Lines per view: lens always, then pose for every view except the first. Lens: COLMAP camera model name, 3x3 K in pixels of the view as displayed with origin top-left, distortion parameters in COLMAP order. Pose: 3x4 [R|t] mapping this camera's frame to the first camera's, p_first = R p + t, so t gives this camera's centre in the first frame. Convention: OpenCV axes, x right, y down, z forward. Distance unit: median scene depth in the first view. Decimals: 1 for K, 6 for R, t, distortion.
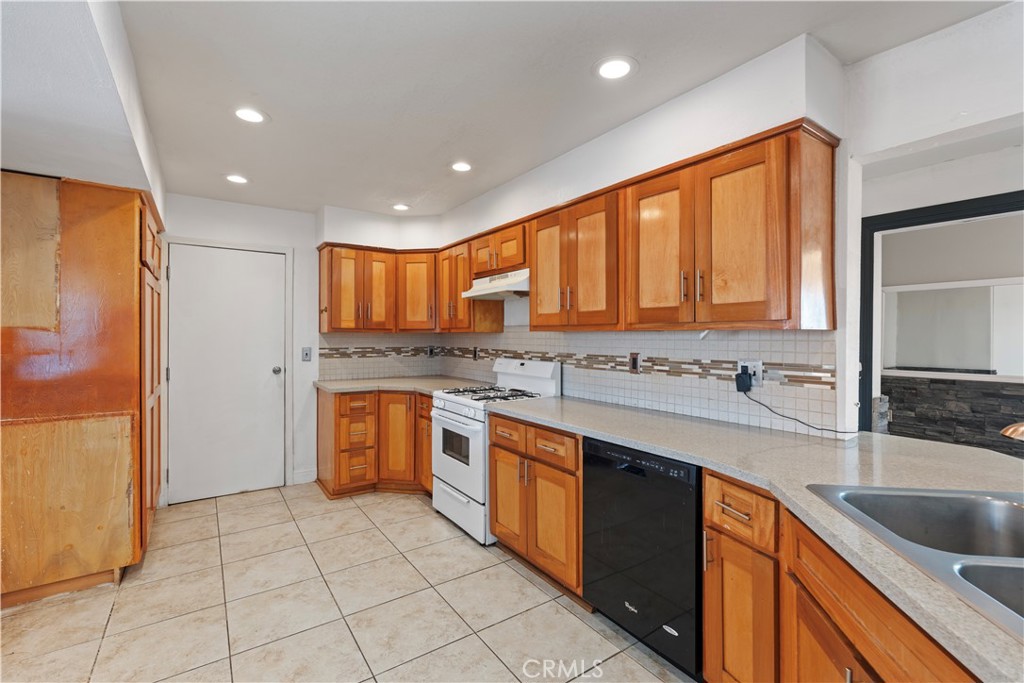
lens RADIAL K [[450.5, 0, 517.7], [0, 450.5, 336.6], [0, 0, 1]] dist [-0.006519, 0.000601]
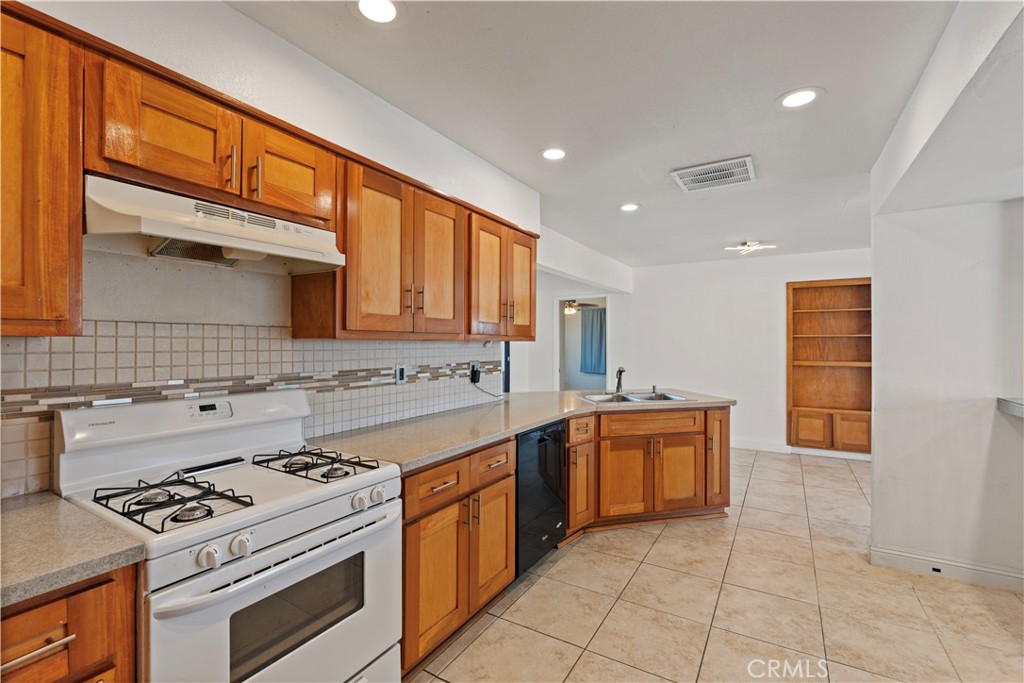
lens RADIAL K [[450.5, 0, 517.7], [0, 450.5, 342.4], [0, 0, 1]] dist [-0.006519, 0.000601]
pose [[-0.409581, 0.000936, 0.912273, -0.655268], [0.001439, 0.999999, -0.000380, -0.005934], [-0.912273, 0.001157, -0.409581, 1.082590]]
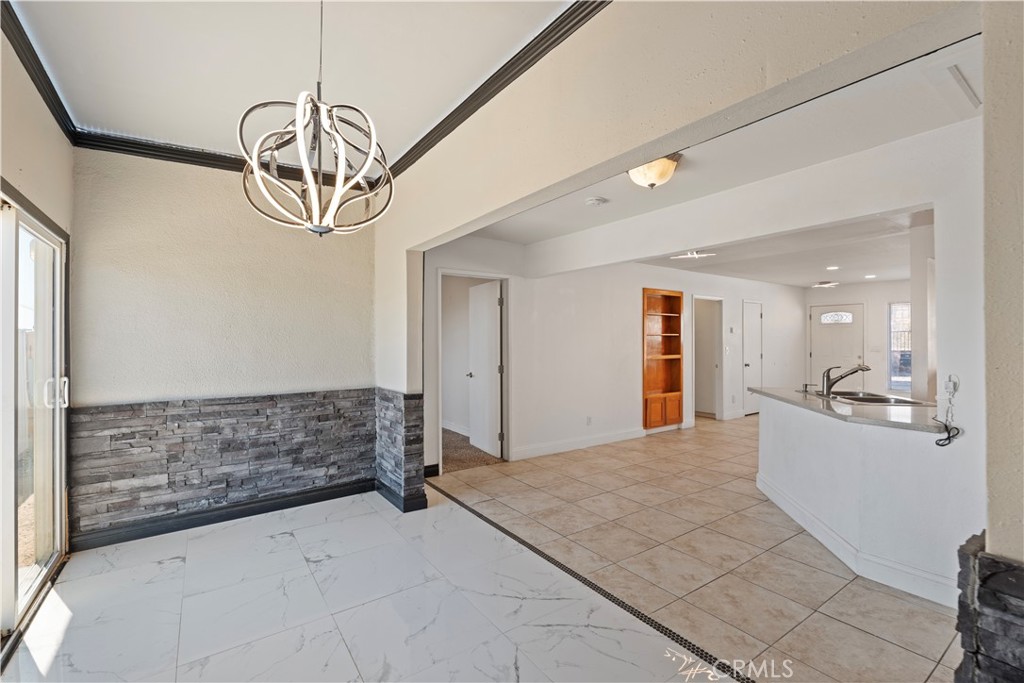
lens RADIAL K [[450.5, 0, 512.3], [0, 450.5, 342.1], [0, 0, 1]] dist [-0.006519, 0.000601]
pose [[-0.999994, 0.001830, 0.003054, 1.277057], [0.001812, 0.999982, -0.005802, 0.005338], [-0.003065, -0.005797, -0.999979, 1.534950]]
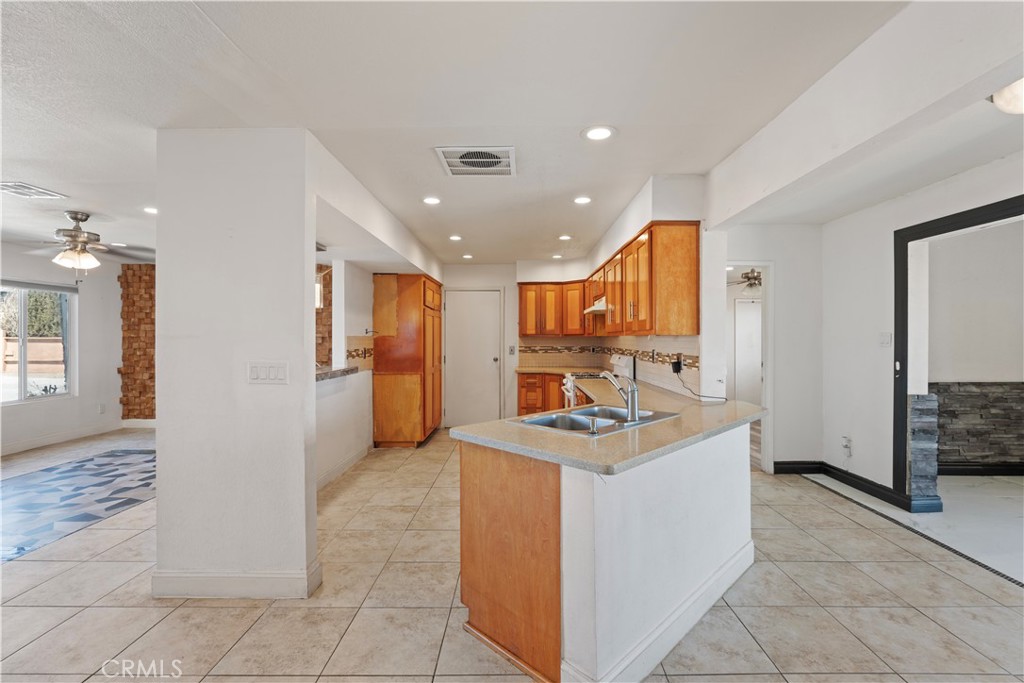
lens RADIAL K [[450.5, 0, 518.2], [0, 450.5, 341.8], [0, 0, 1]] dist [-0.006519, 0.000601]
pose [[0.816669, 0.000931, -0.577105, 0.711585], [0.001898, 0.999989, 0.004300, 0.002130], [0.577103, -0.004607, 0.816658, -0.473836]]
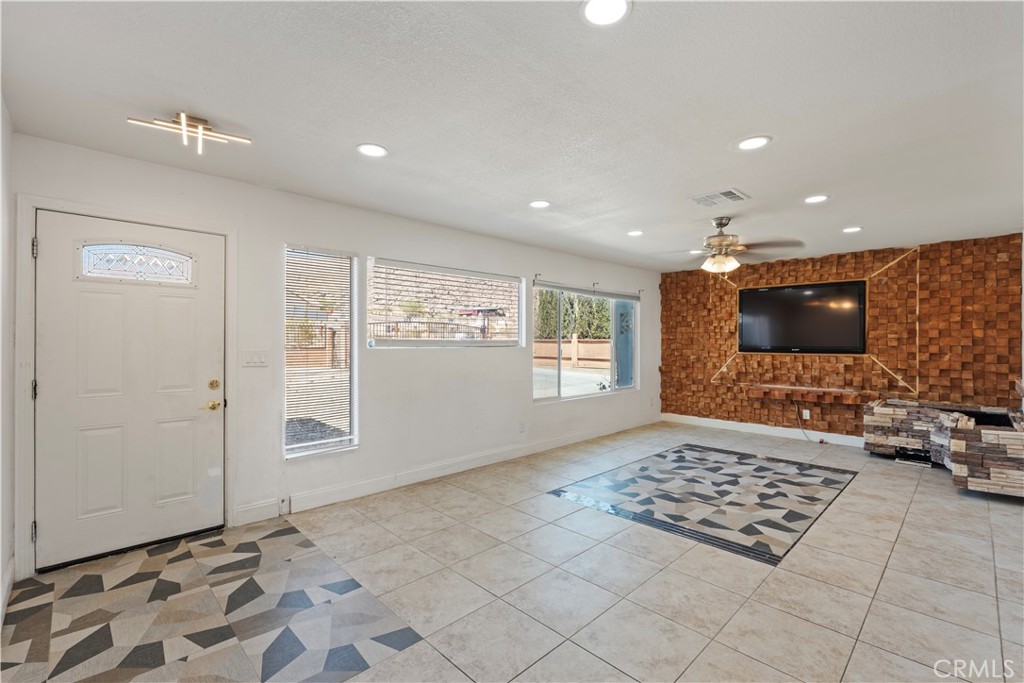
lens RADIAL K [[450.5, 0, 523.0], [0, 450.5, 340.6], [0, 0, 1]] dist [-0.006519, 0.000601]
pose [[0.169939, -0.003603, -0.985448, 0.118119], [-0.000743, 0.999993, -0.003784, 0.004124], [0.985454, 0.001376, 0.169935, -0.994522]]
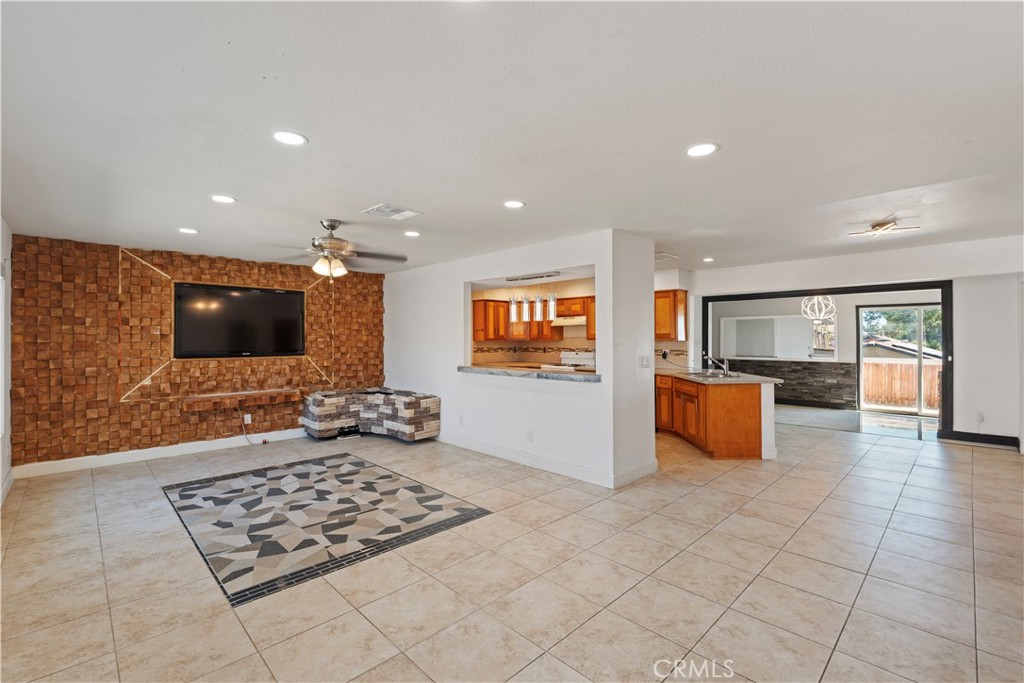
lens RADIAL K [[450.5, 0, 517.8], [0, 450.5, 334.9], [0, 0, 1]] dist [-0.006519, 0.000601]
pose [[0.985758, -0.002889, 0.168148, -0.849096], [0.004393, 0.999954, -0.008577, -0.023270], [-0.168115, 0.009193, 0.985725, -1.586932]]
